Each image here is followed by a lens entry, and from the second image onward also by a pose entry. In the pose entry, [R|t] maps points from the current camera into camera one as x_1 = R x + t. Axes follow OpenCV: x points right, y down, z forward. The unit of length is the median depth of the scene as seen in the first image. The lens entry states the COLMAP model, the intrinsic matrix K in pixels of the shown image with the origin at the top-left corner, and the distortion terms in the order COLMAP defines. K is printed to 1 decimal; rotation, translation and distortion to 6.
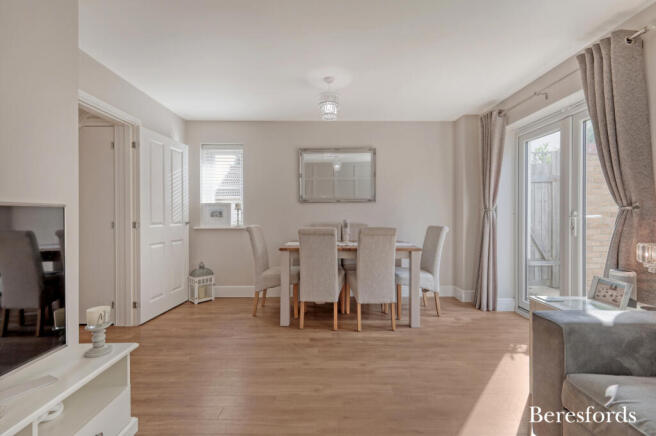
lens RADIAL K [[284.5, 0, 325.9], [0, 284.5, 214.7], [0, 0, 1]] dist [0.001885, -0.000407]
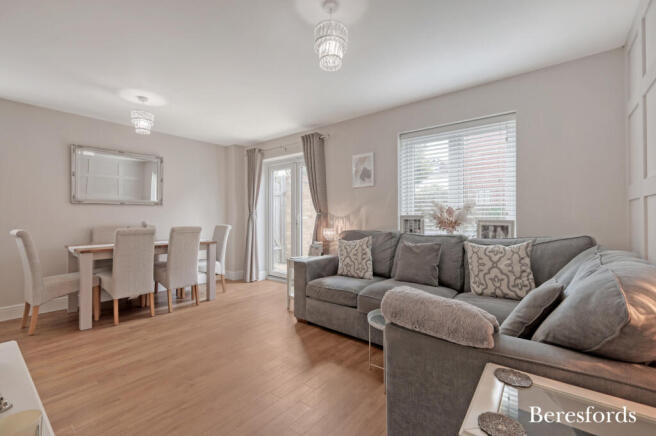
lens RADIAL K [[284.5, 0, 325.9], [0, 284.5, 214.7], [0, 0, 1]] dist [0.001885, -0.000407]
pose [[0.633682, 0.004694, 0.773579, -0.388380], [0.001743, 0.999970, -0.007496, 0.001074], [-0.773592, 0.006098, 0.633655, -0.276579]]
